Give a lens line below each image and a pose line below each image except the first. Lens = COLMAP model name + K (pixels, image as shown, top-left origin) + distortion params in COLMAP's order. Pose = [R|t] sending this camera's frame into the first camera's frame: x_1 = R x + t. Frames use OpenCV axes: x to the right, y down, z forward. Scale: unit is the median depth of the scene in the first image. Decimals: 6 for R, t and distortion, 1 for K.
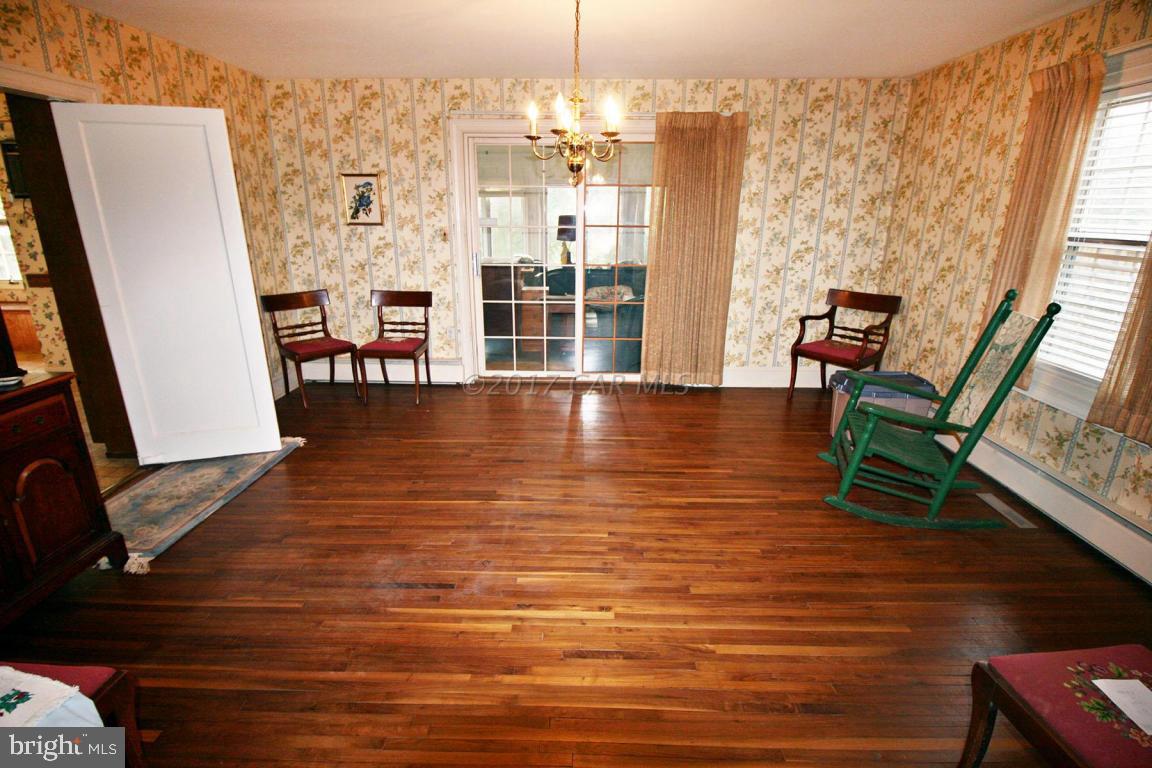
lens RADIAL K [[545.2, 0, 582.8], [0, 545.2, 384.9], [0, 0, 1]] dist [-0.010774, -0.007158]
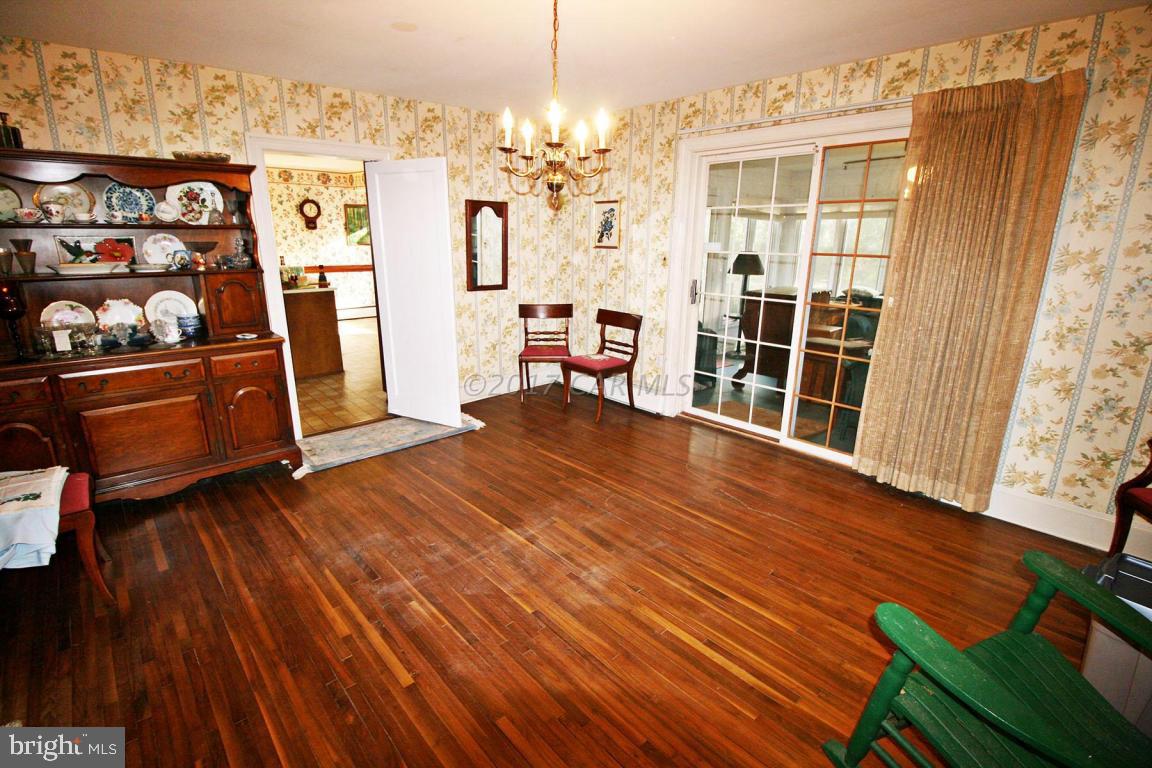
lens RADIAL K [[545.2, 0, 584.2], [0, 545.2, 386.5], [0, 0, 1]] dist [-0.010774, -0.007158]
pose [[0.682719, 0.194731, -0.704255, 0.384916], [-0.220852, 0.973747, 0.055149, -0.080590], [0.696505, 0.117885, 0.707802, 0.250312]]
